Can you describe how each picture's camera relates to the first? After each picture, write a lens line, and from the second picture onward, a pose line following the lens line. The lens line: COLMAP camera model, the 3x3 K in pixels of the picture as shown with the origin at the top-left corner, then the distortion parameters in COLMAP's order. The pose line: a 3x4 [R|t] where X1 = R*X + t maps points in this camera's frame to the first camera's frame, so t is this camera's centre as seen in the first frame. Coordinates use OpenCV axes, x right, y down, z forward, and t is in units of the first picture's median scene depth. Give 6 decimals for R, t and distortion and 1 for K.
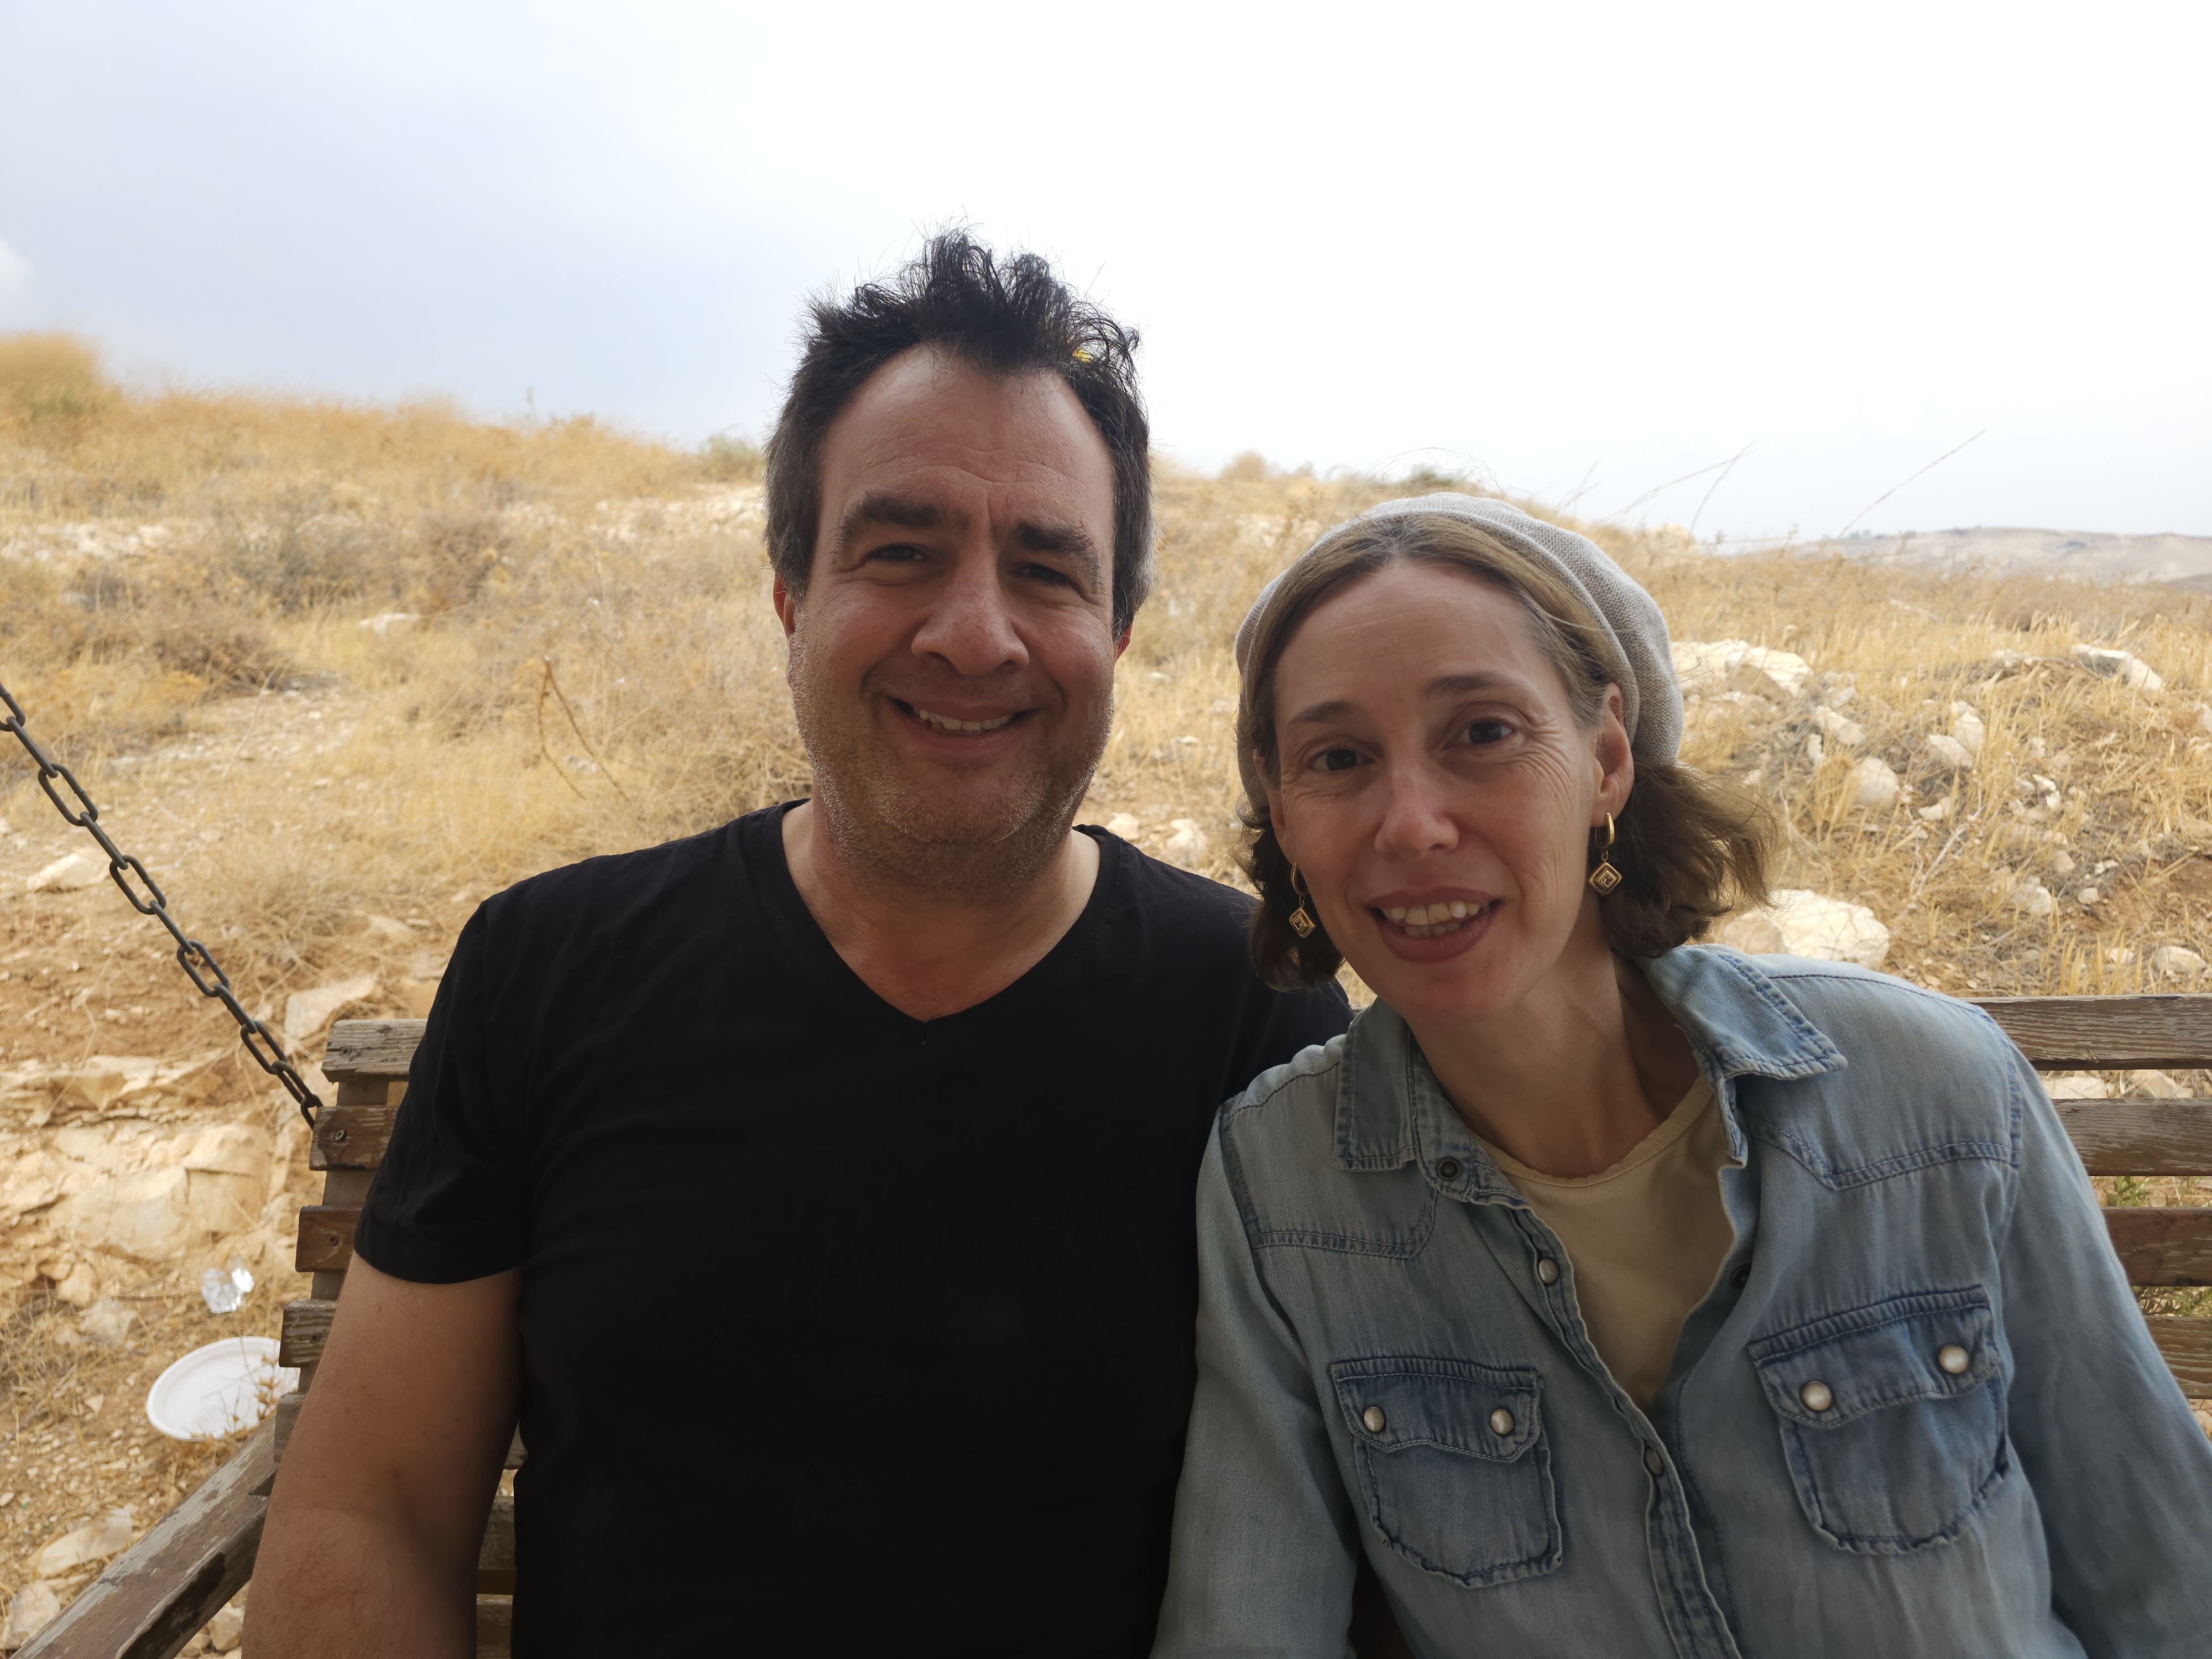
lens RADIAL K [[1503.9, 0, 1076.8], [0, 1503.9, 863.6], [0, 0, 1]] dist [0.032057, -0.028791]
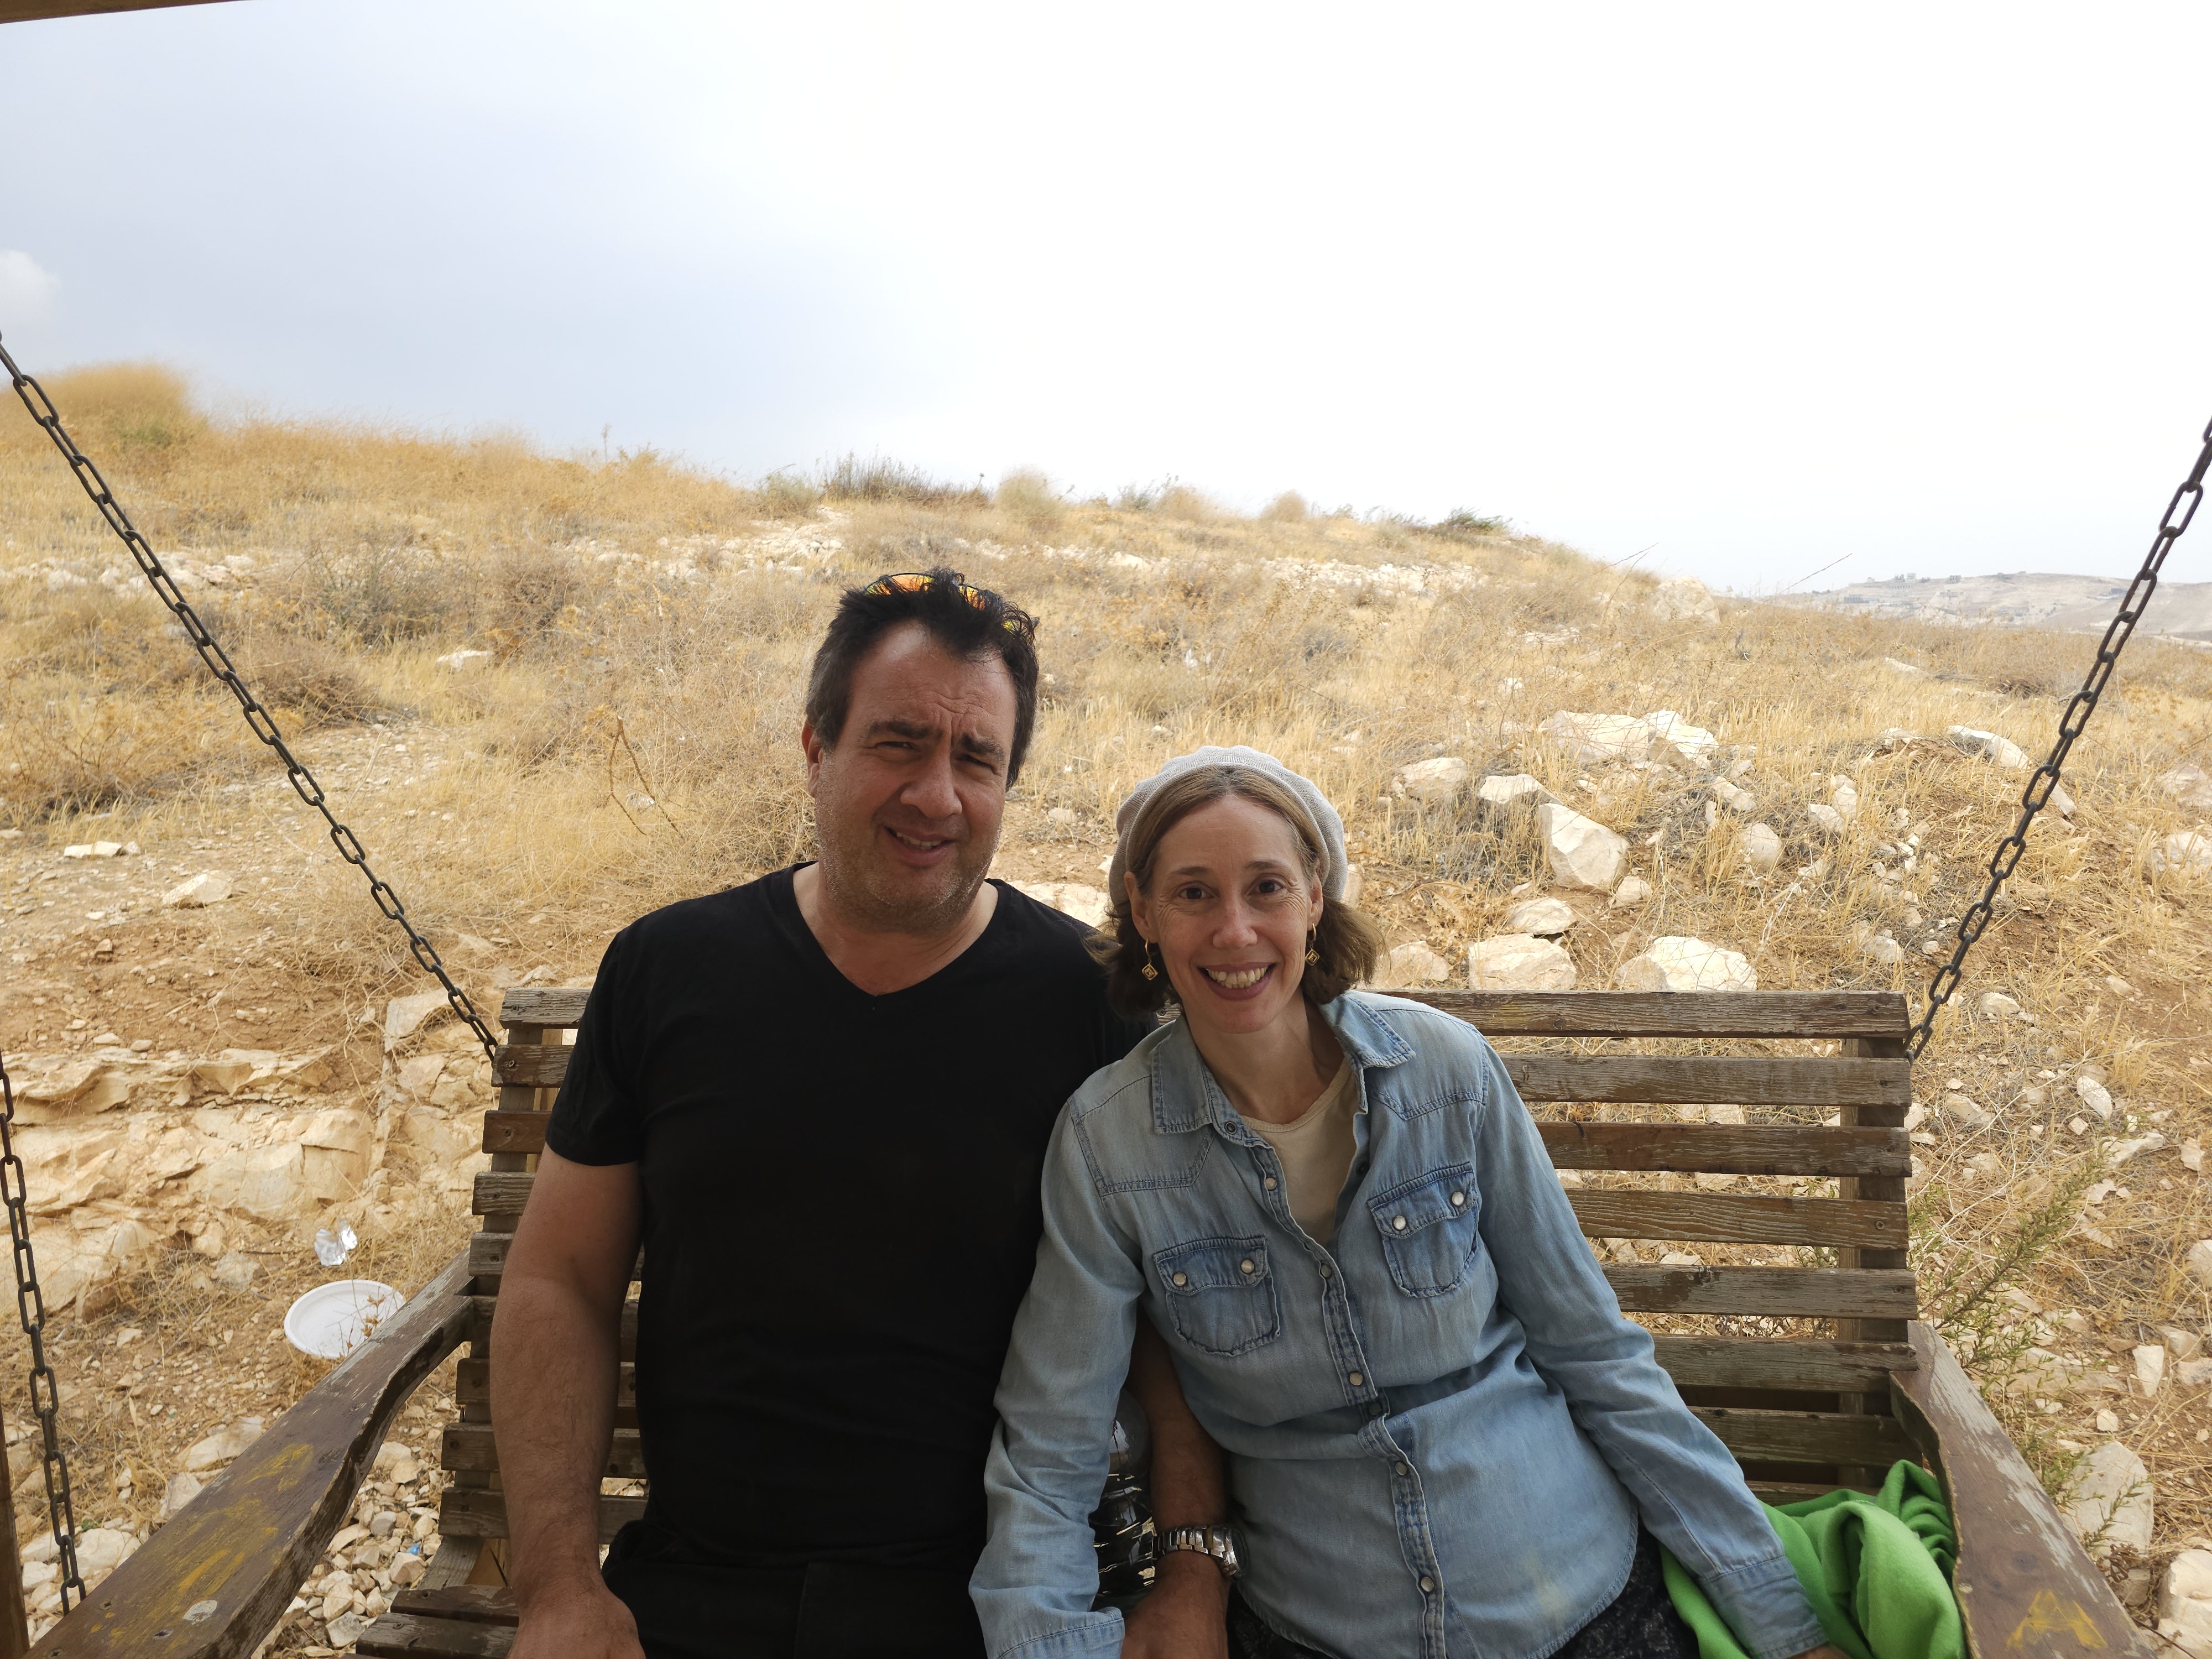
lens RADIAL K [[1497.5, 0, 1110.0], [0, 1497.5, 828.3], [0, 0, 1]] dist [0.043734, -0.034371]
pose [[0.999764, 0.019920, -0.008716, 0.045073], [-0.020248, 0.999022, -0.039300, -0.011523], [0.007925, 0.039468, 0.999189, -0.167070]]
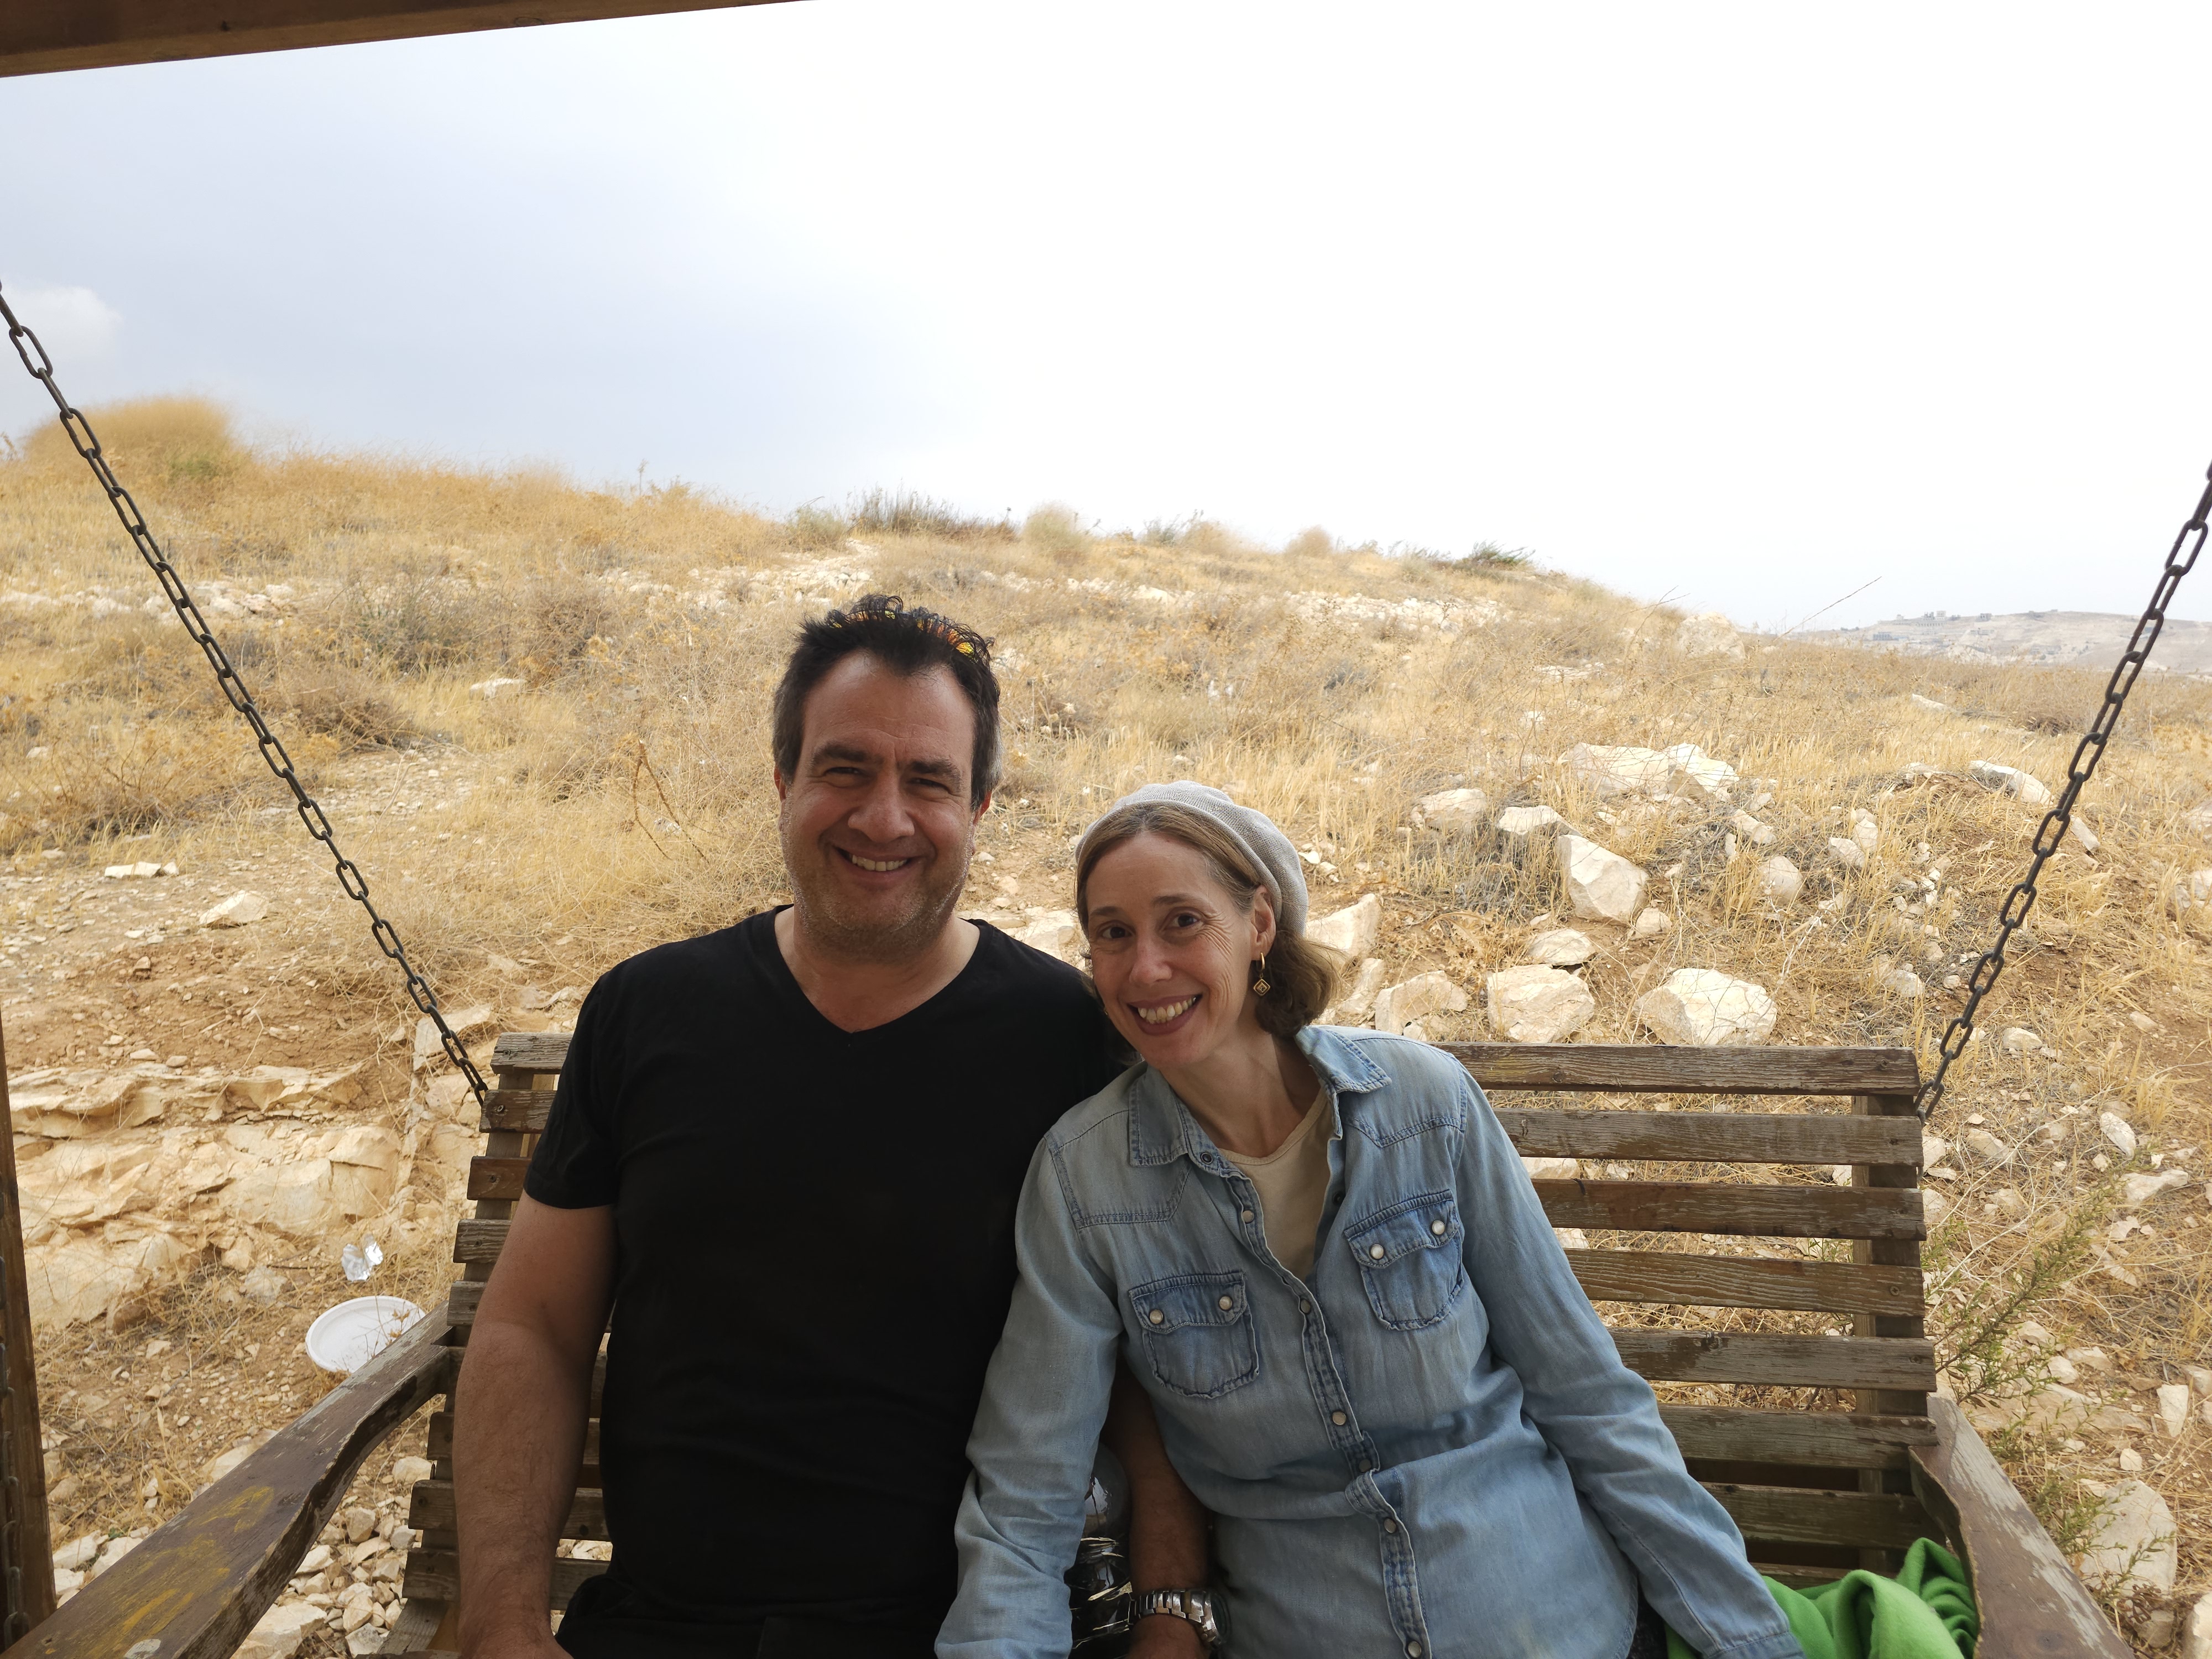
lens RADIAL K [[1496.4, 0, 1107.9], [0, 1496.4, 821.3], [0, 0, 1]] dist [0.043811, -0.034327]
pose [[0.999276, 0.027188, -0.026603, 0.048199], [-0.028869, 0.997467, -0.065012, -0.007275], [0.024768, 0.065733, 0.997530, -0.177228]]
